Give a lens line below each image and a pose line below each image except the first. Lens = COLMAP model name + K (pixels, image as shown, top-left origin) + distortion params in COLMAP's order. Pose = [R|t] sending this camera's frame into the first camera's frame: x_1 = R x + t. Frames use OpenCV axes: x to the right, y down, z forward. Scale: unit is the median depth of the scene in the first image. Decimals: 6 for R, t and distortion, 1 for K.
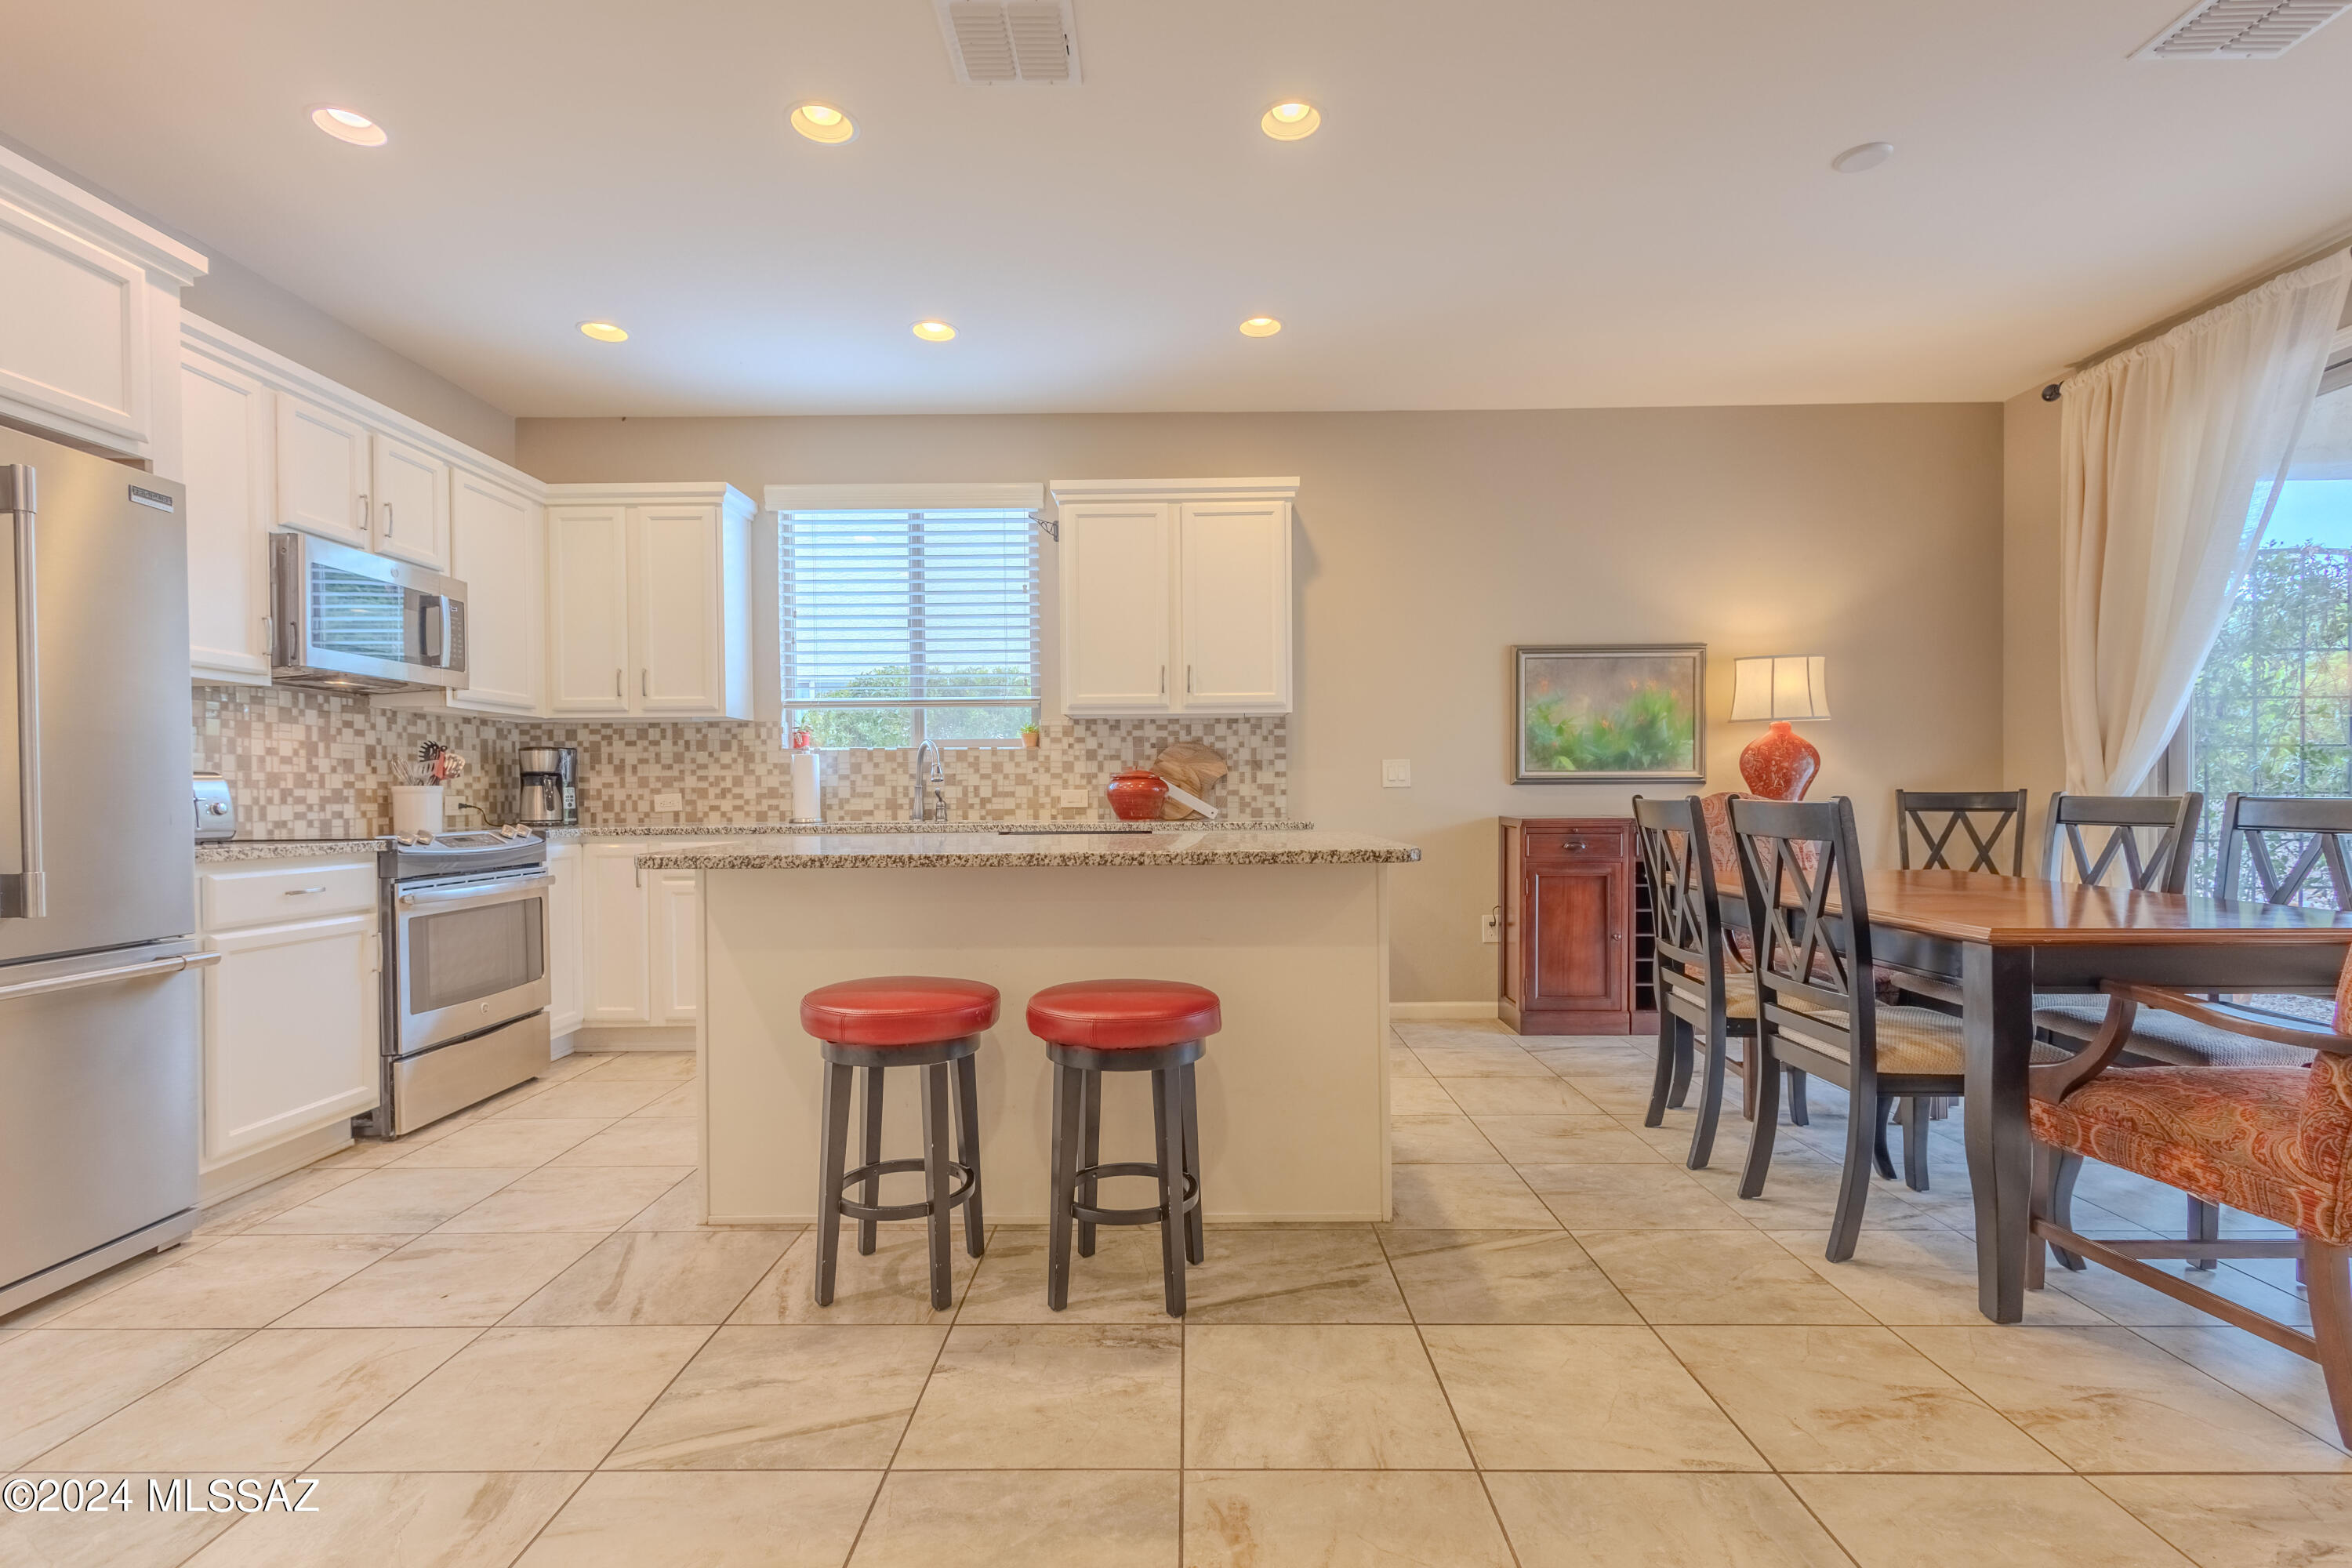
lens RADIAL K [[1090.6, 0, 1173.8], [0, 1090.6, 802.6], [0, 0, 1]] dist [0.009632, -0.000680]
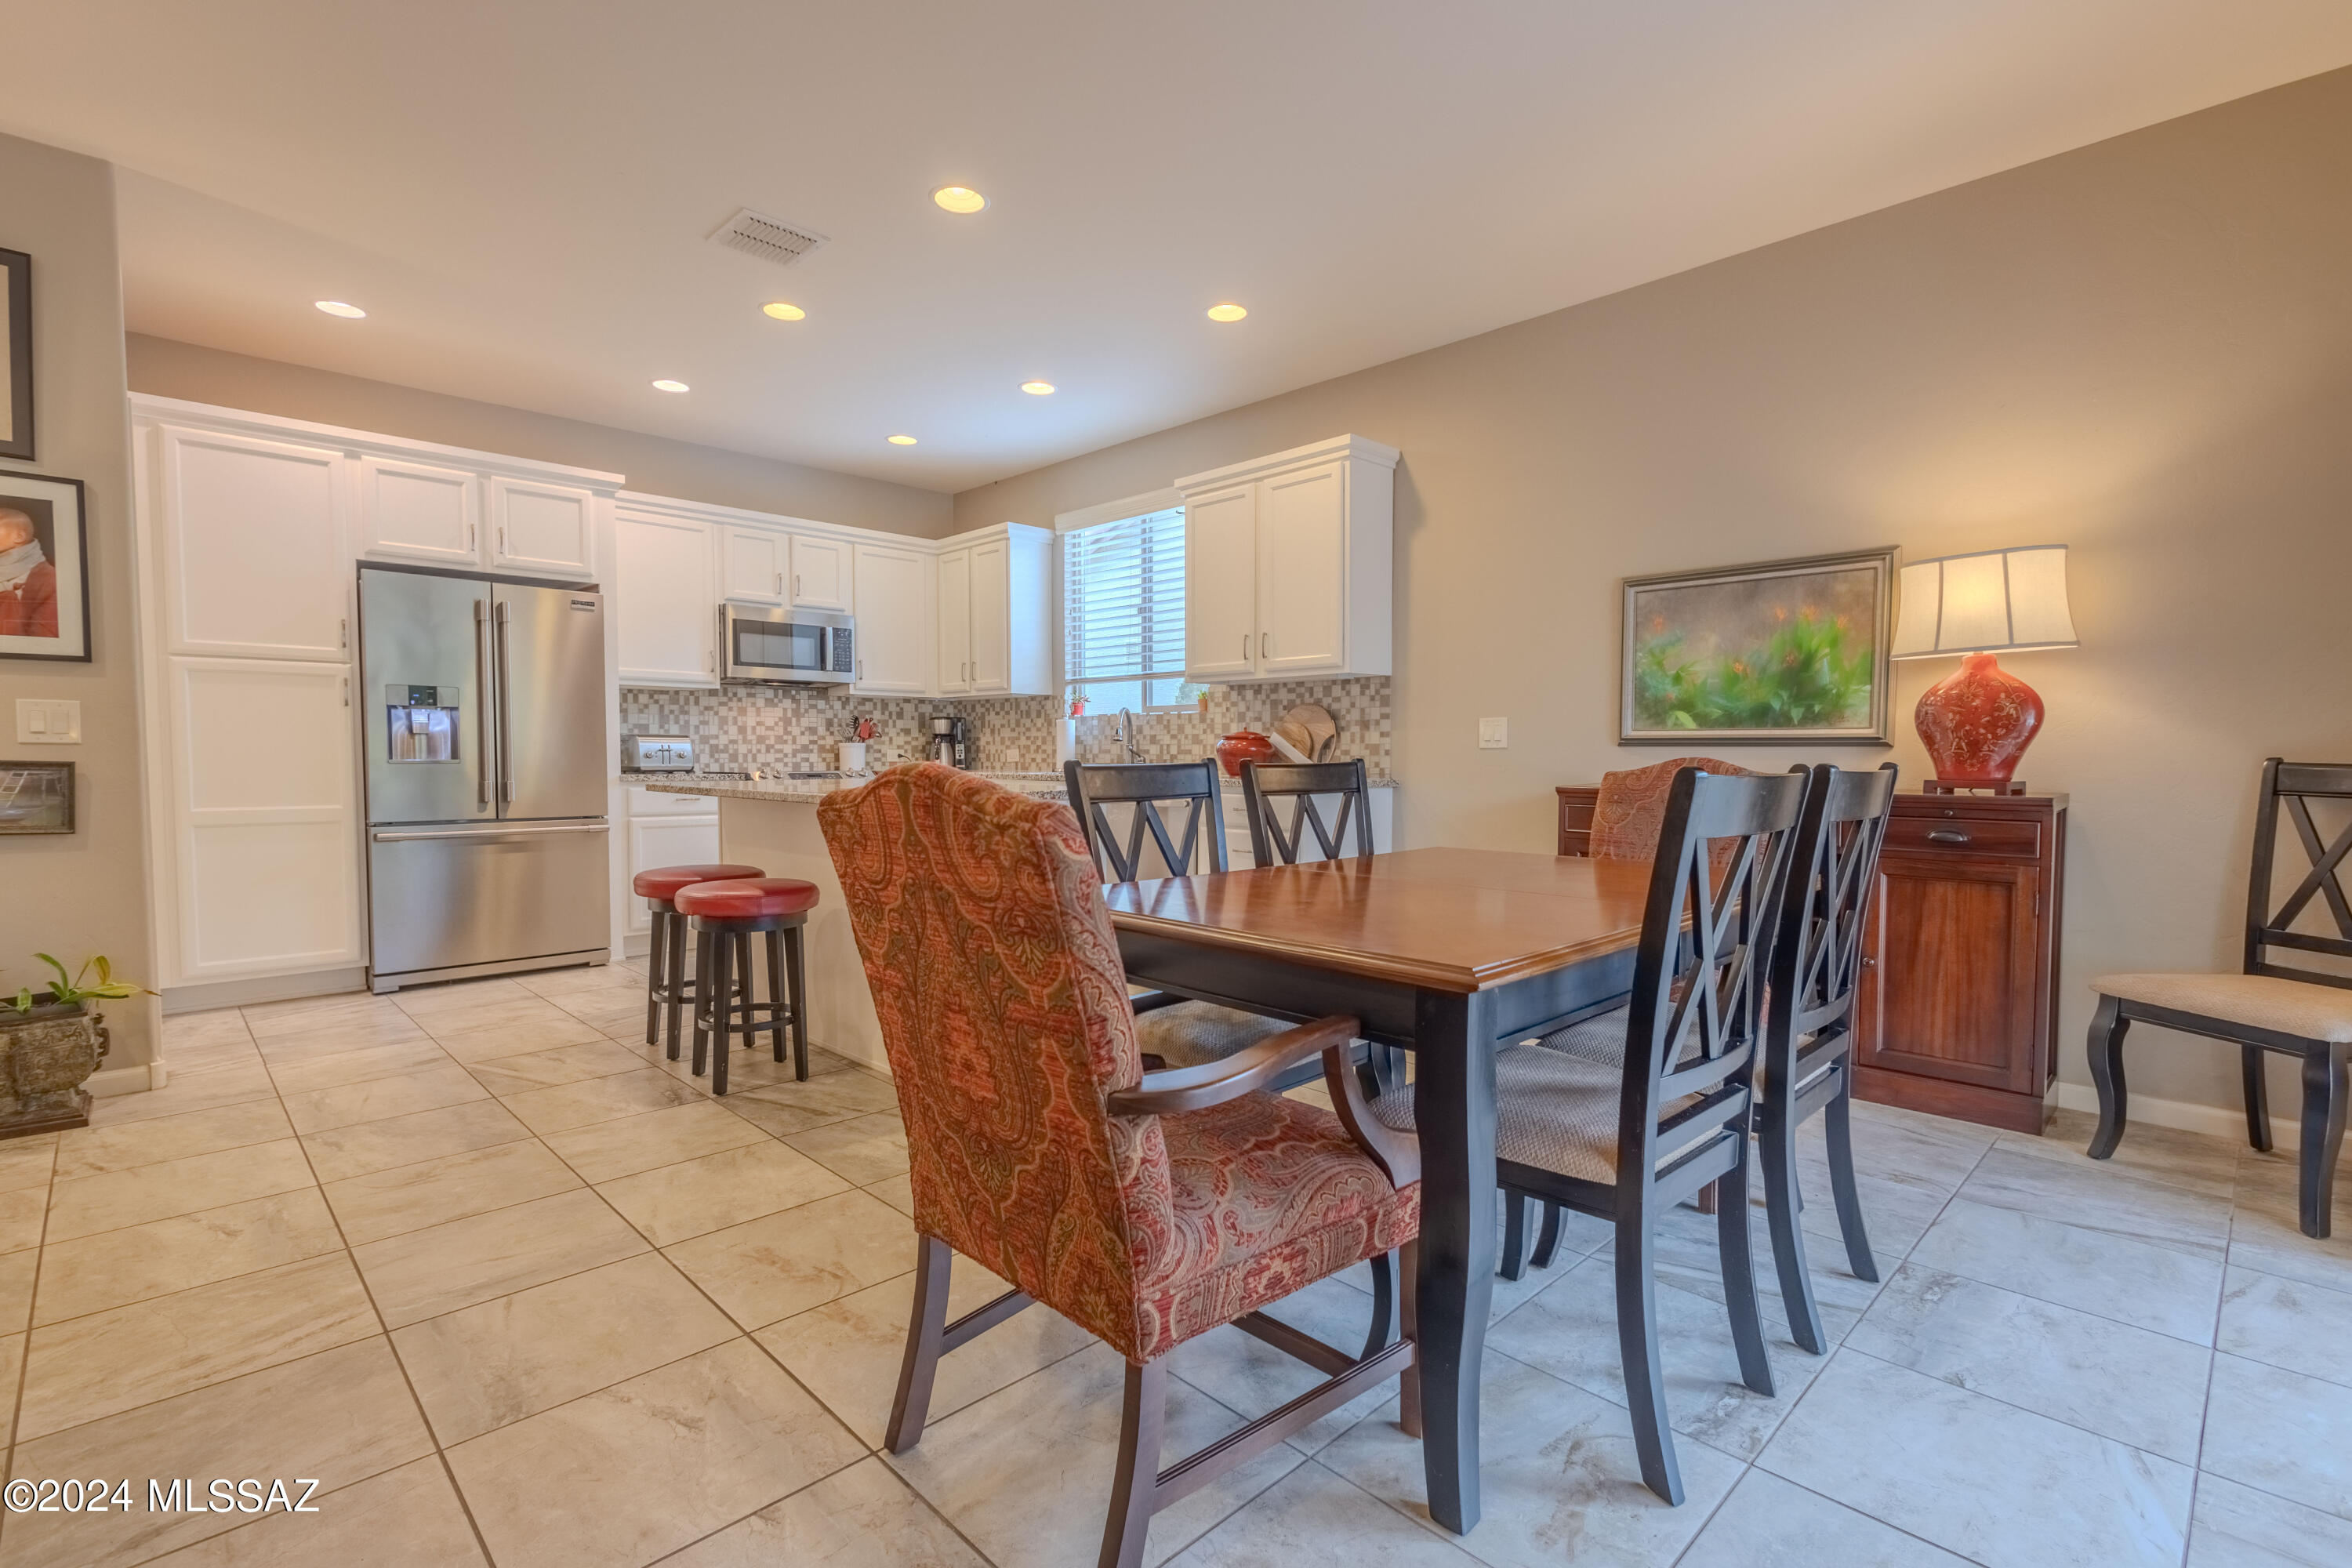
lens RADIAL K [[1073.0, 0, 1174.1], [0, 1073.0, 801.6], [0, 0, 1]] dist [0.012197, -0.000631]
pose [[0.701856, 0.042730, -0.711036, 0.693932], [-0.014432, 0.998847, 0.045781, -0.007118], [0.712173, -0.021870, 0.701663, 0.189548]]
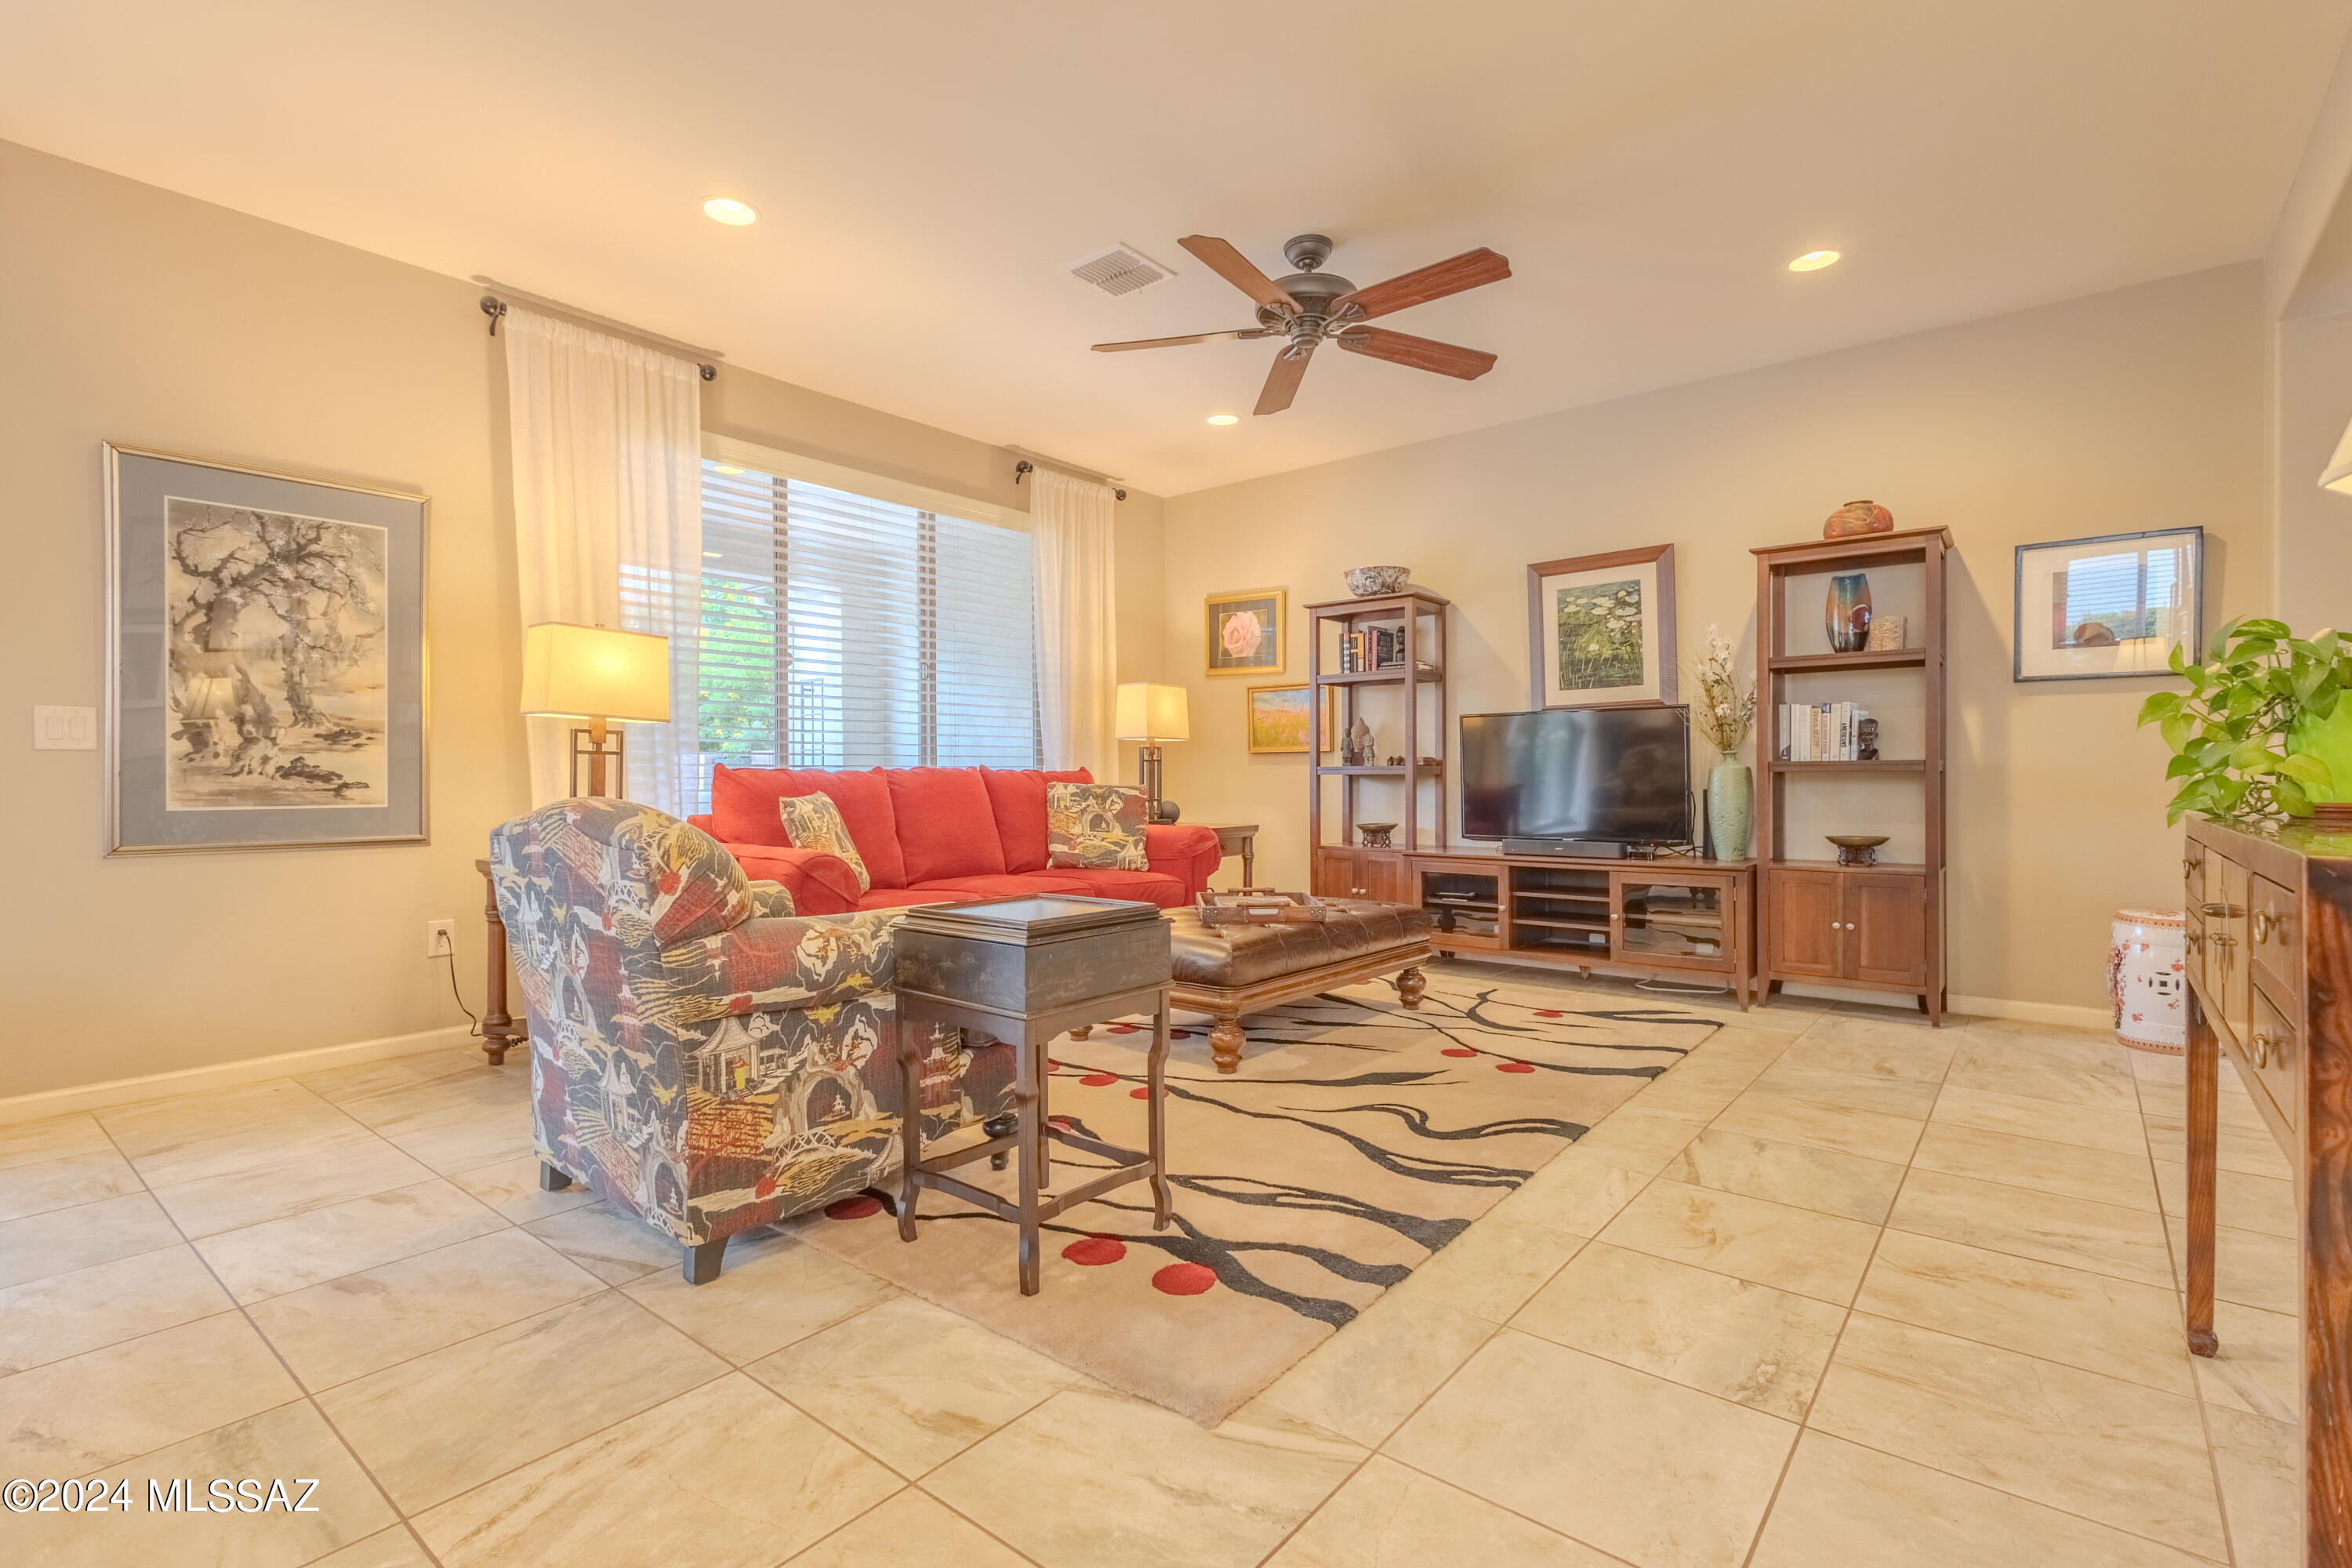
lens RADIAL K [[1087.5, 0, 1176.0], [0, 1087.5, 777.0], [0, 0, 1]] dist [0.011147, 0.000195]
pose [[-0.778549, 0.011637, 0.627476, -0.161667], [0.015603, 0.999878, 0.000817, 0.015952], [-0.627389, 0.010426, -0.778636, 0.361658]]
